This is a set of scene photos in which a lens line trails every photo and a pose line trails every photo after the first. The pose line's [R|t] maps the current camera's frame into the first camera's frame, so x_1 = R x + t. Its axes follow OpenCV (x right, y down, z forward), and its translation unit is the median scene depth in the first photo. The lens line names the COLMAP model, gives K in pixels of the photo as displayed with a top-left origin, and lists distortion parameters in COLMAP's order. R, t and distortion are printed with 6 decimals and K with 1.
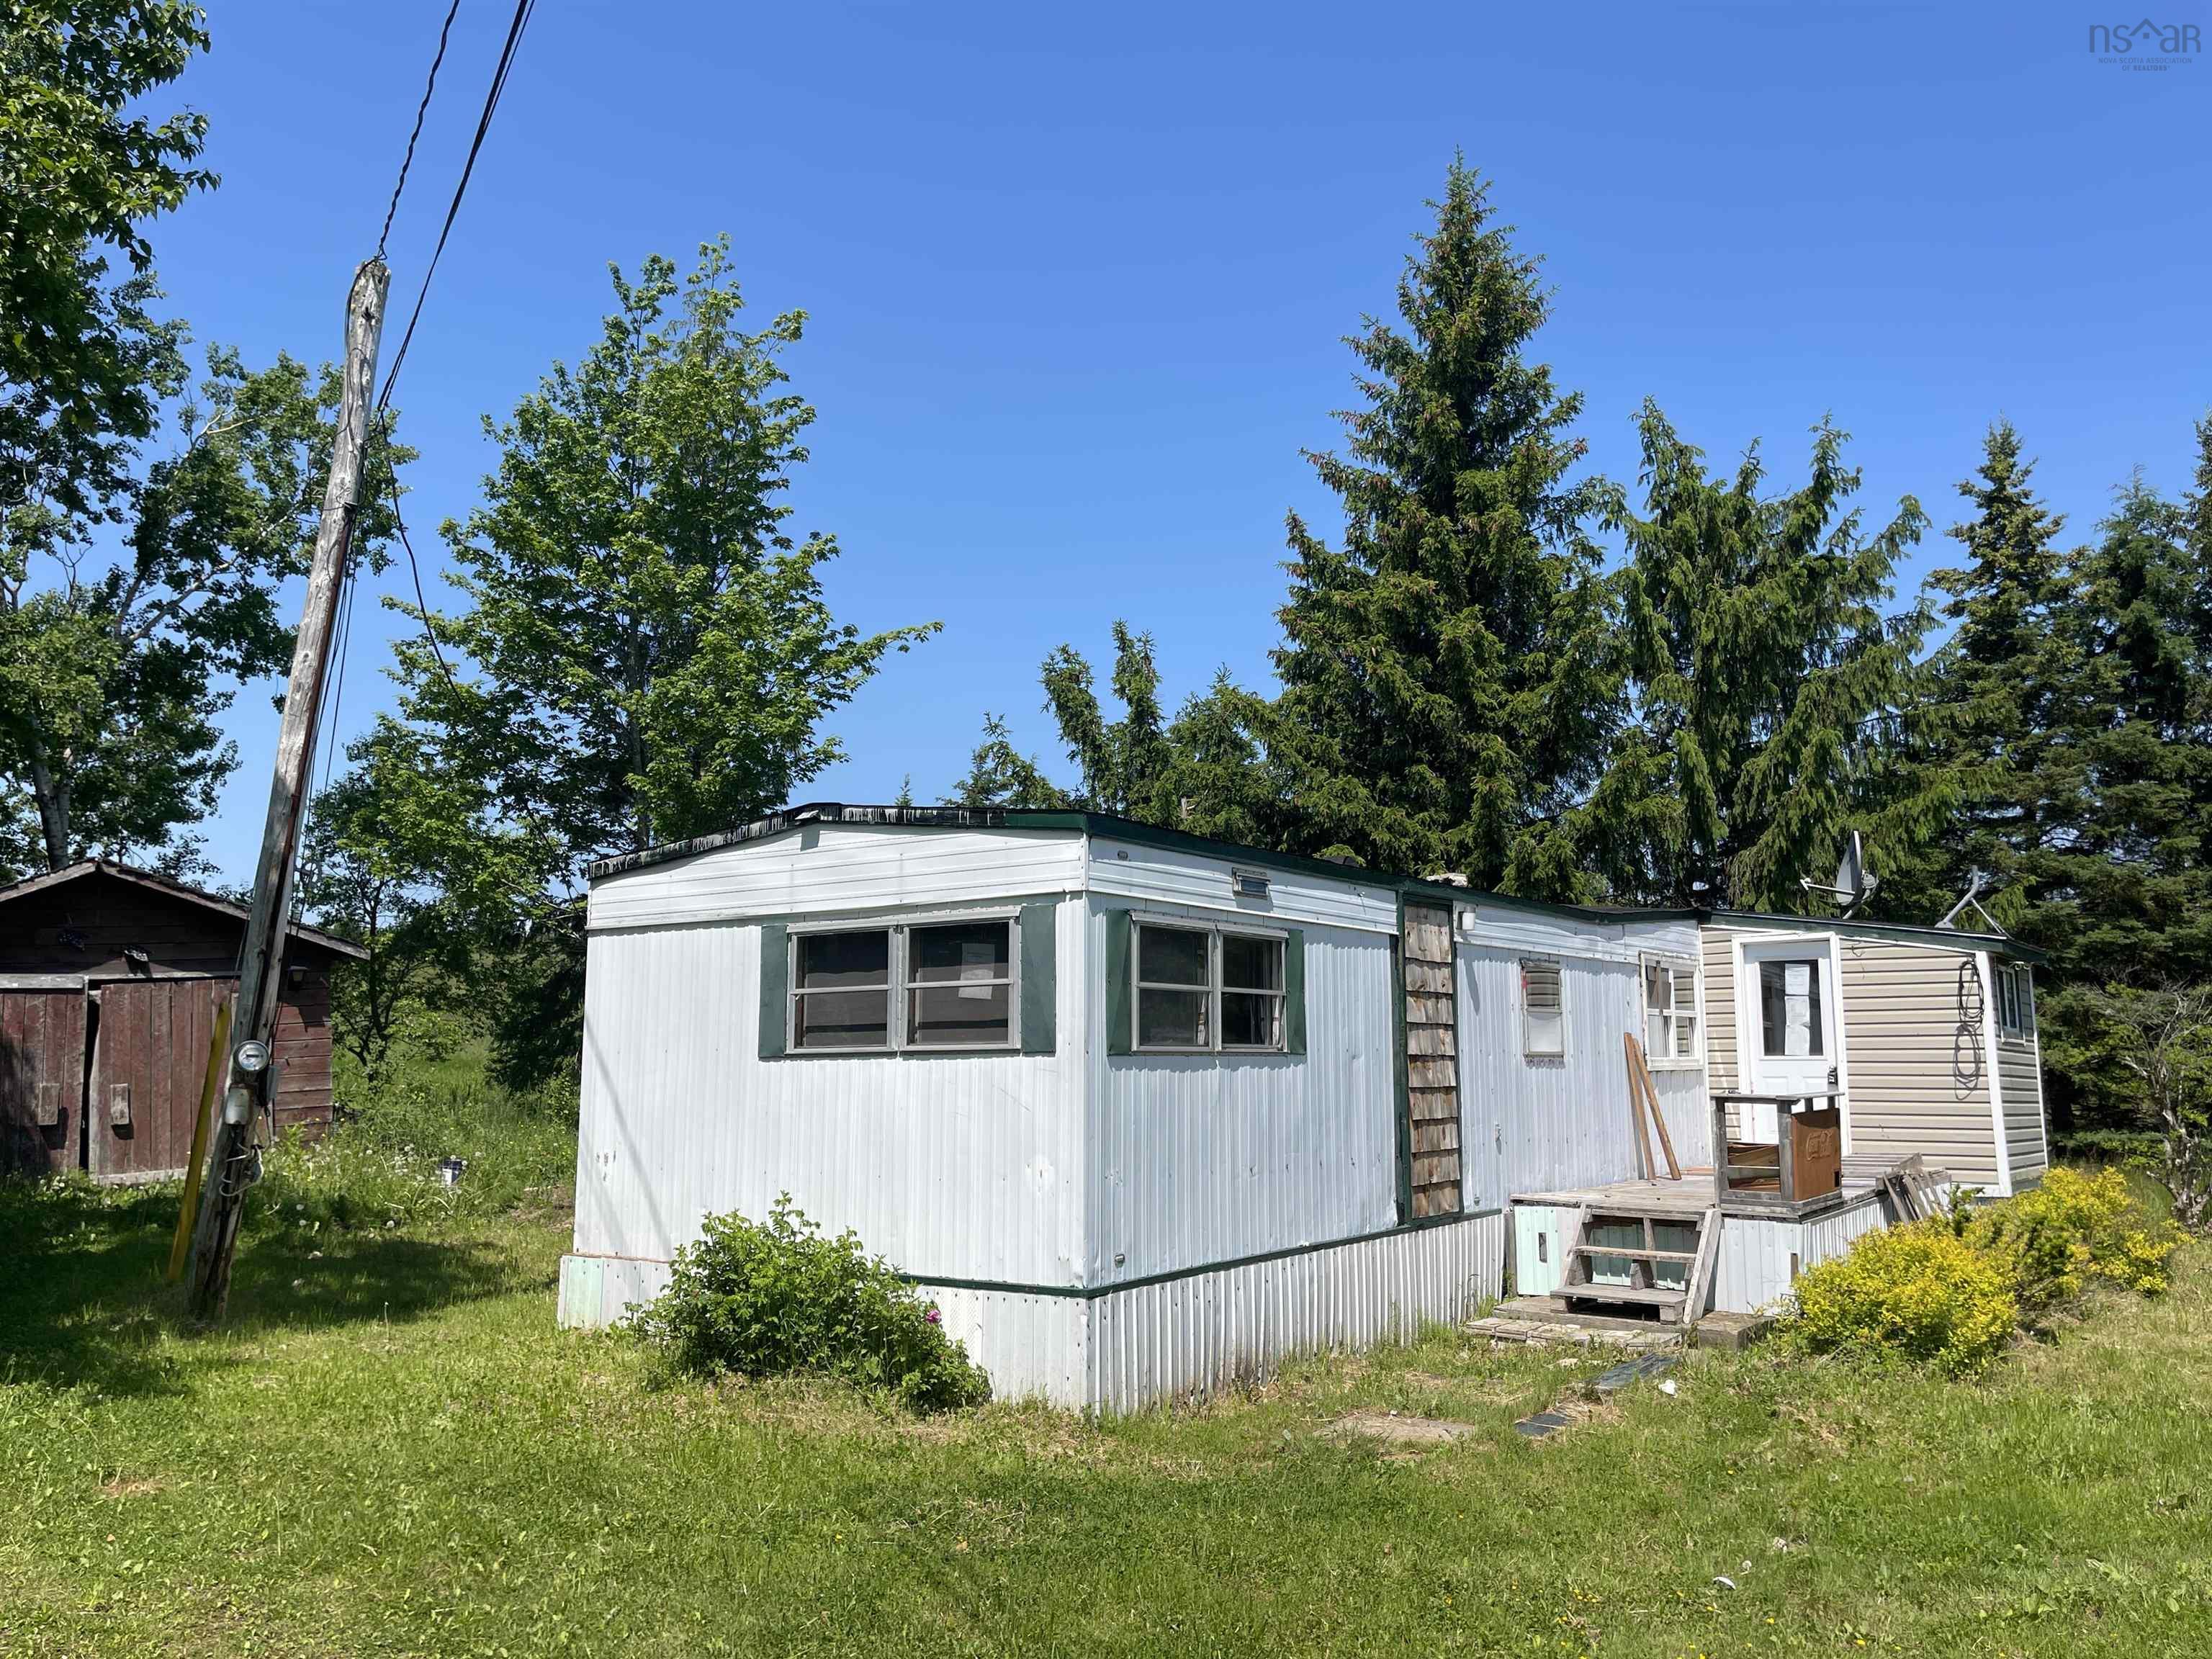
lens RADIAL K [[1756.1, 0, 1102.5], [0, 1756.1, 832.8], [0, 0, 1]] dist [0.043907, -0.032335]
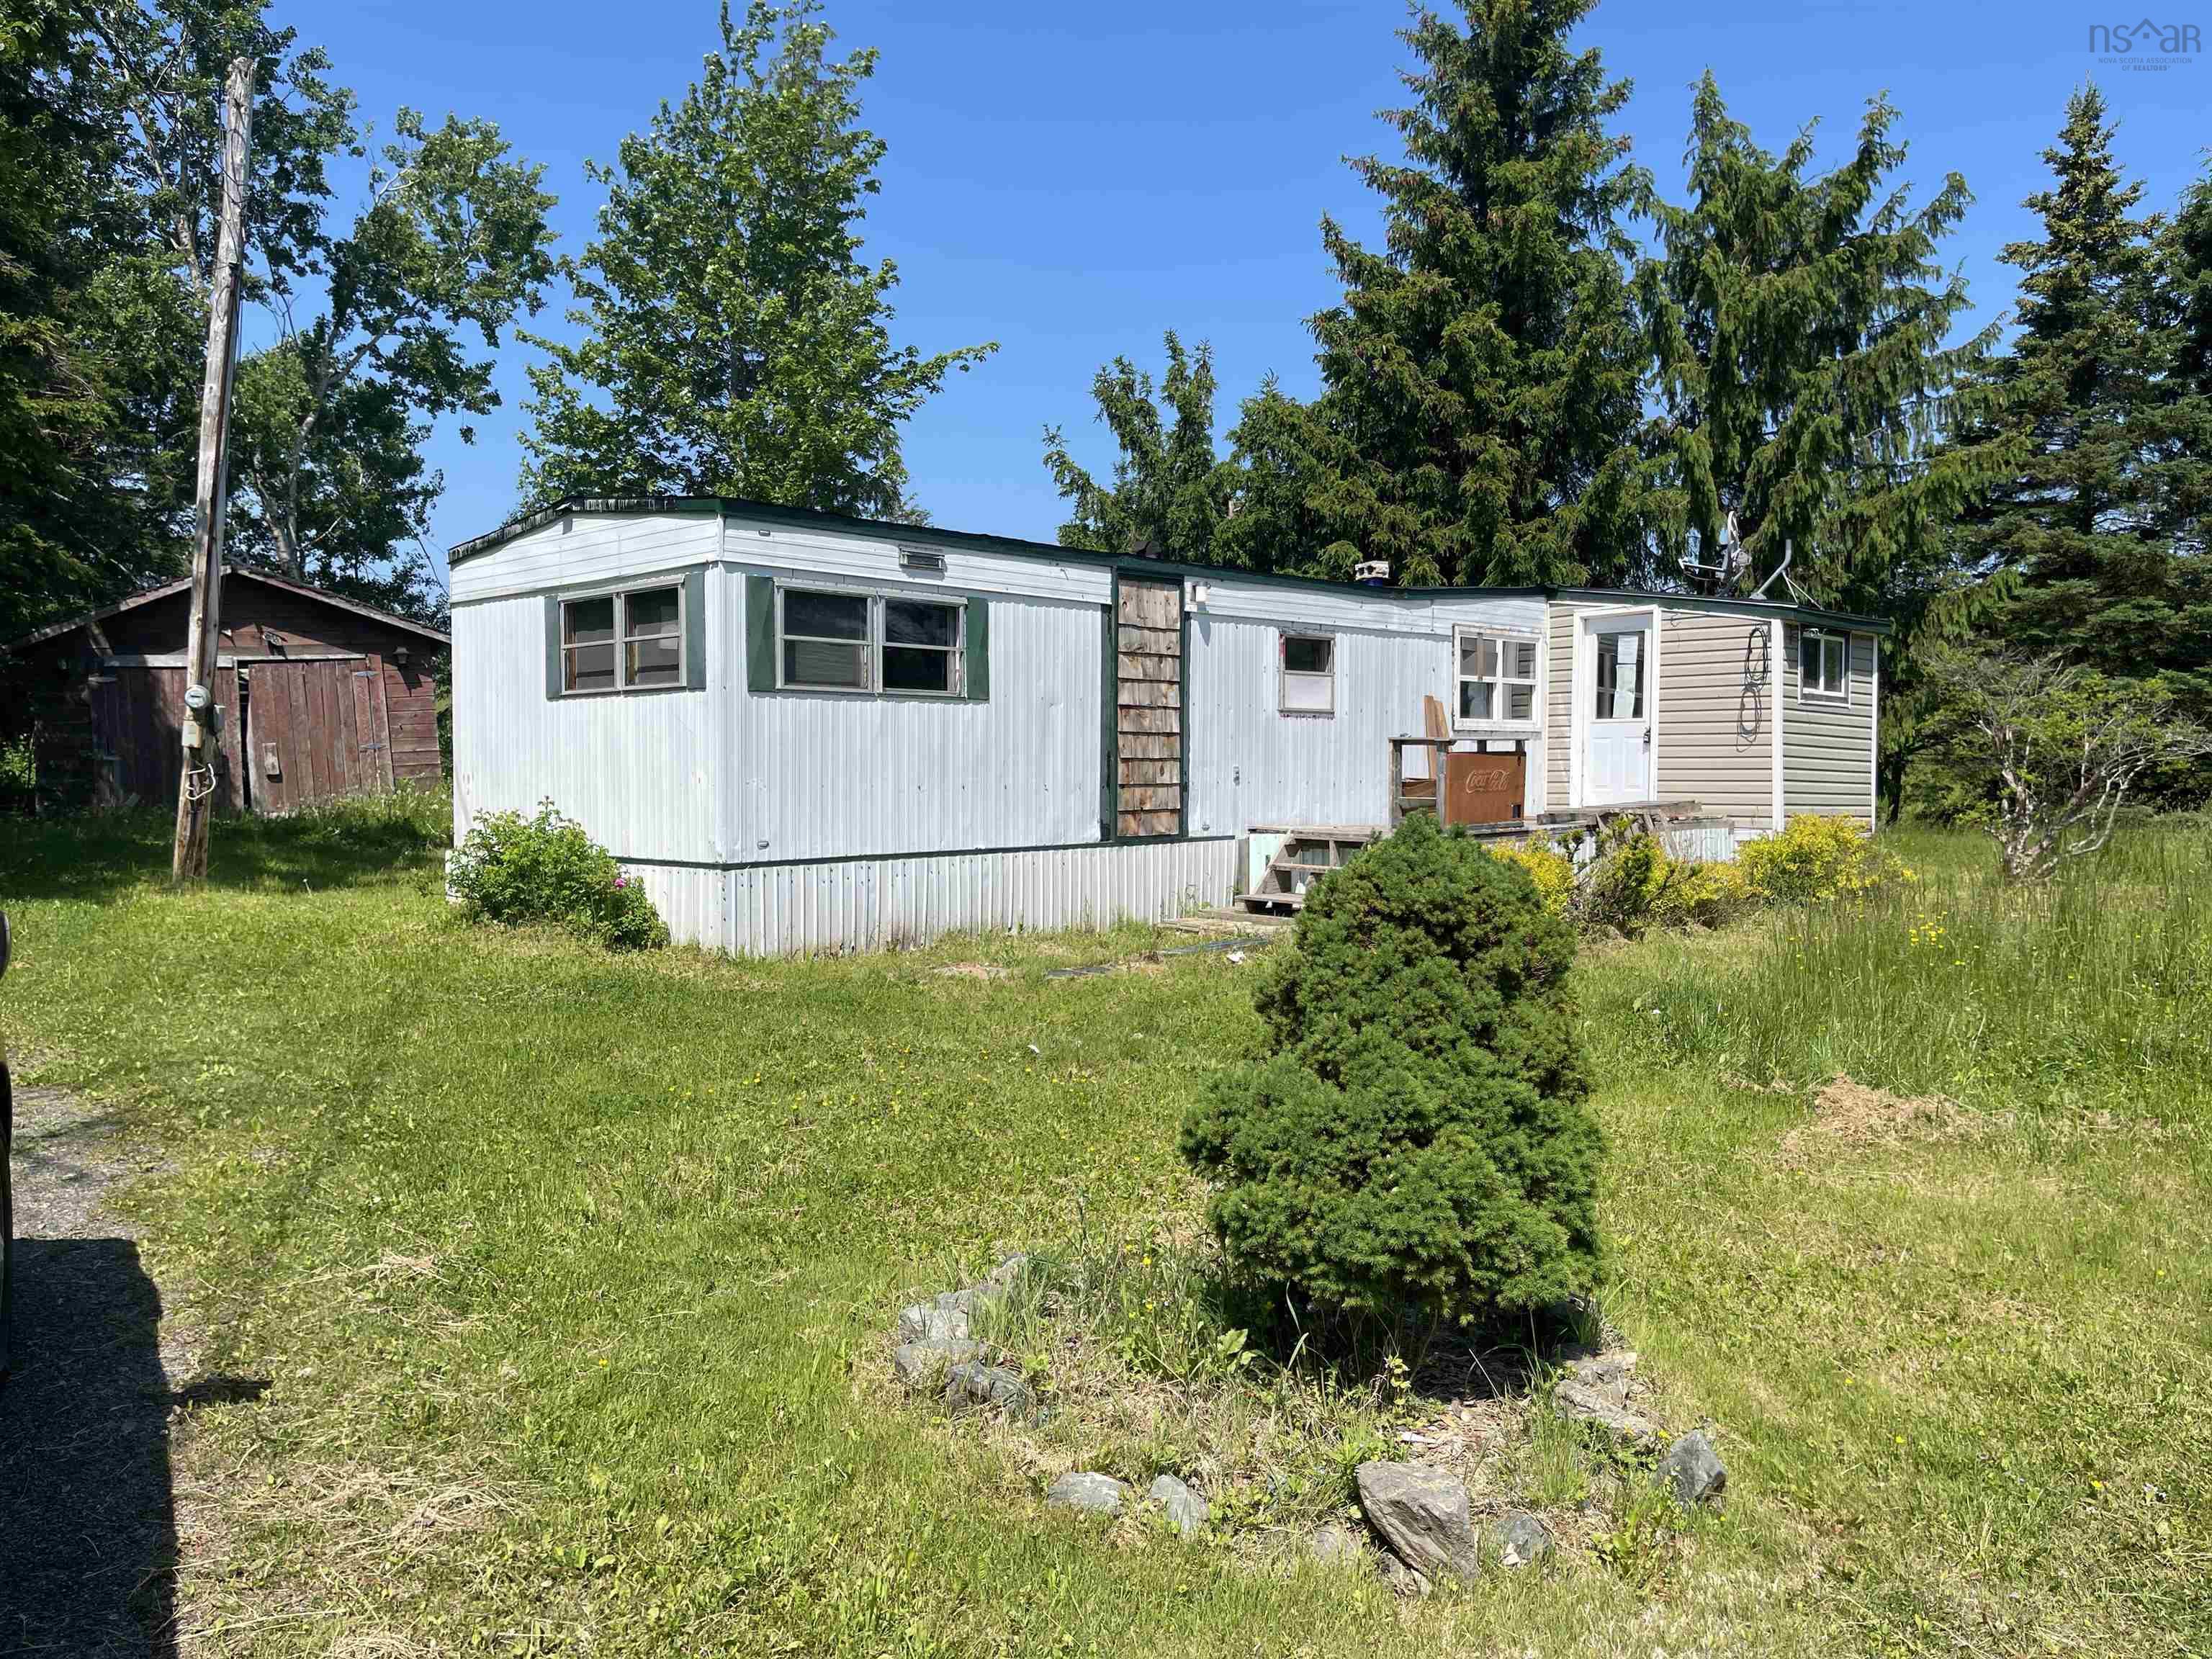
lens RADIAL K [[1672.0, 0, 1101.3], [0, 1672.0, 836.2], [0, 0, 1]] dist [0.059448, -0.072206]
pose [[0.986374, 0.010379, -0.164192, 0.151168], [0.017648, 0.985575, 0.168315, 0.009702], [0.163571, -0.168919, 0.971962, -0.056778]]
